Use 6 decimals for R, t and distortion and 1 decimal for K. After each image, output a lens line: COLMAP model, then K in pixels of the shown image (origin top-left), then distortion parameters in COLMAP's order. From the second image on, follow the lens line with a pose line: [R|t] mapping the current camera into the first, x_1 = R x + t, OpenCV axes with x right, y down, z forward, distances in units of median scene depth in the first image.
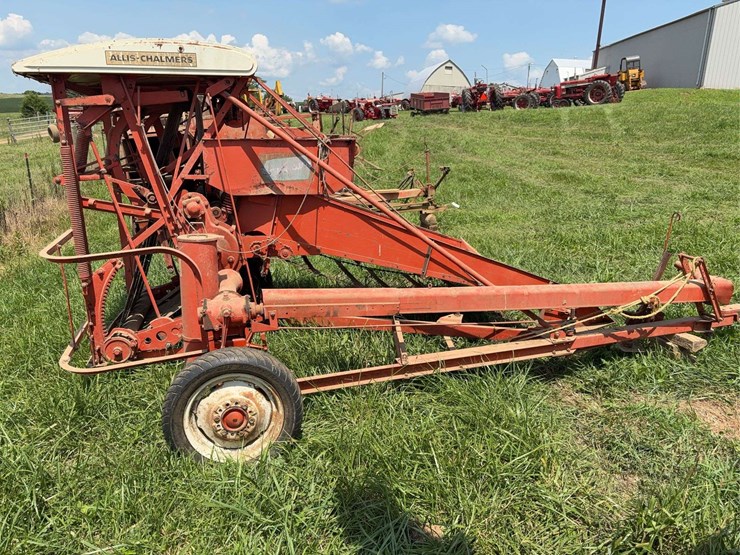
lens RADIAL K [[562.7, 0, 368.5], [0, 562.7, 283.0], [0, 0, 1]] dist [0.052998, -0.061733]
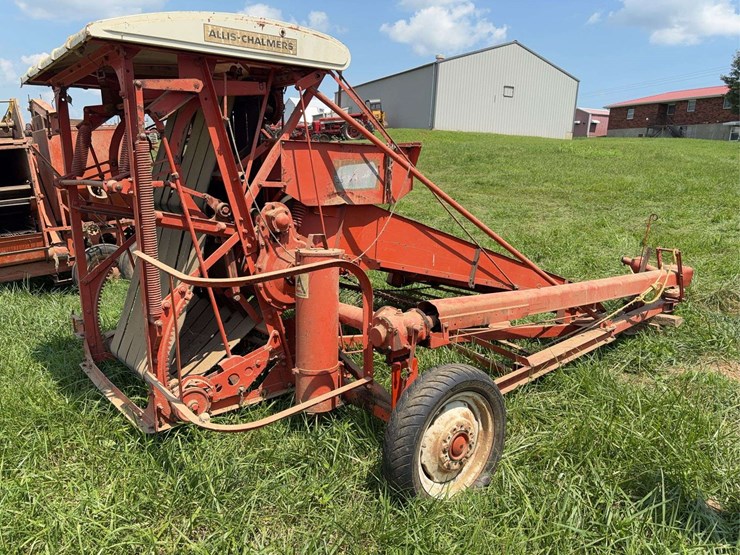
lens RADIAL K [[562.7, 0, 368.5], [0, 562.7, 283.0], [0, 0, 1]] dist [0.052998, -0.061733]
pose [[0.899289, -0.074823, 0.430906, -0.553019], [0.098610, 0.994576, -0.033098, 0.002283], [-0.426093, 0.072256, 0.901789, 0.185068]]
